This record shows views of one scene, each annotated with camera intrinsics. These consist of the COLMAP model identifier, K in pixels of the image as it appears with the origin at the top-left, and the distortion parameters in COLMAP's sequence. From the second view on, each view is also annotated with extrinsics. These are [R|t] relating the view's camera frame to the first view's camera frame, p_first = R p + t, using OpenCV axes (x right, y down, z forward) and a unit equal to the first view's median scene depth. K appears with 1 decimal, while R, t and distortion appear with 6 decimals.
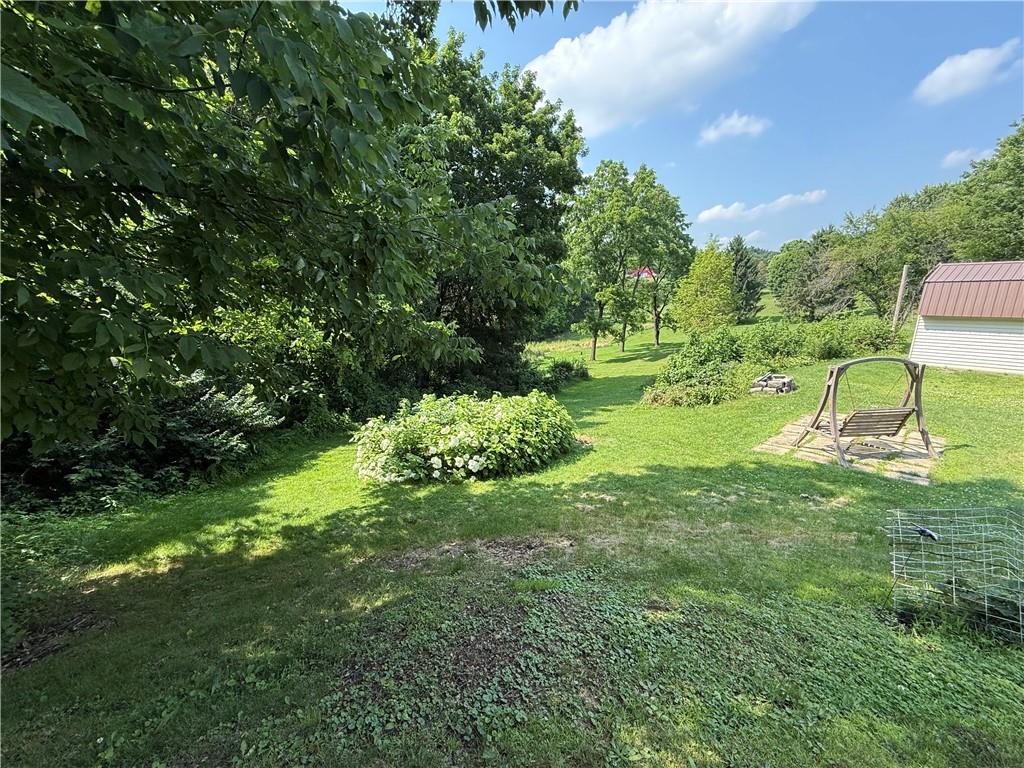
lens RADIAL K [[403.6, 0, 512.0], [0, 403.6, 384.0], [0, 0, 1]] dist [-0.001757, -0.000116]
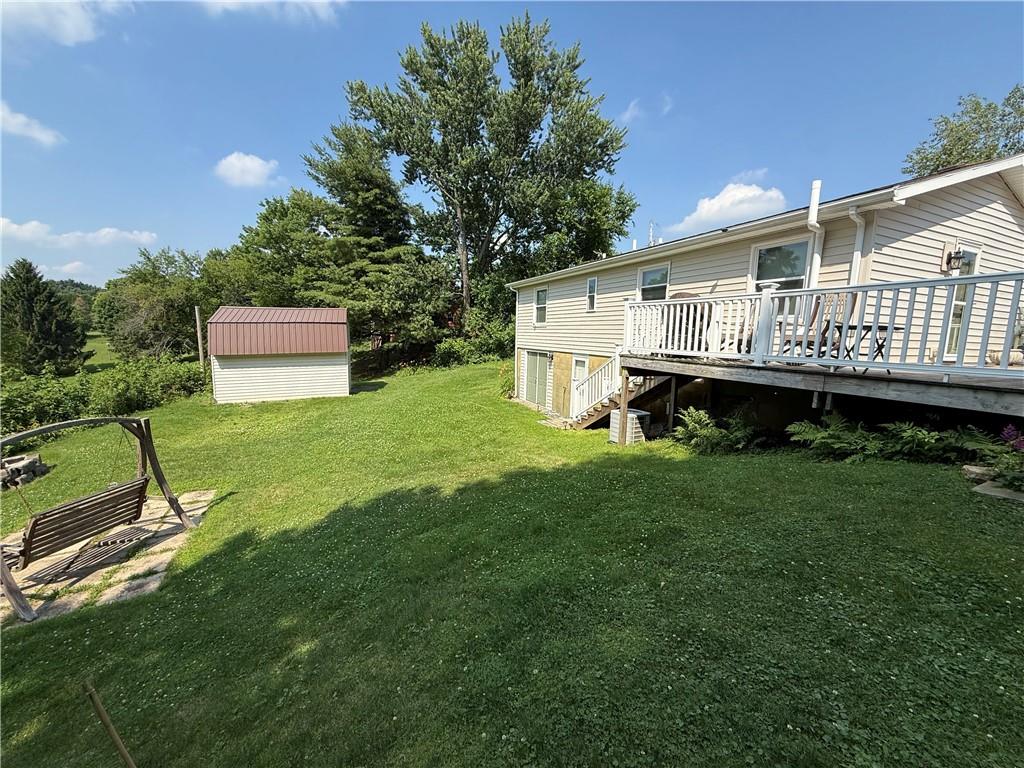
lens RADIAL K [[403.6, 0, 512.0], [0, 403.6, 384.0], [0, 0, 1]] dist [-0.001757, -0.000116]
pose [[0.233458, -0.115895, 0.965436, 0.402871], [0.215438, 0.974361, 0.064870, -0.011210], [-0.948200, 0.192847, 0.252440, 0.109393]]
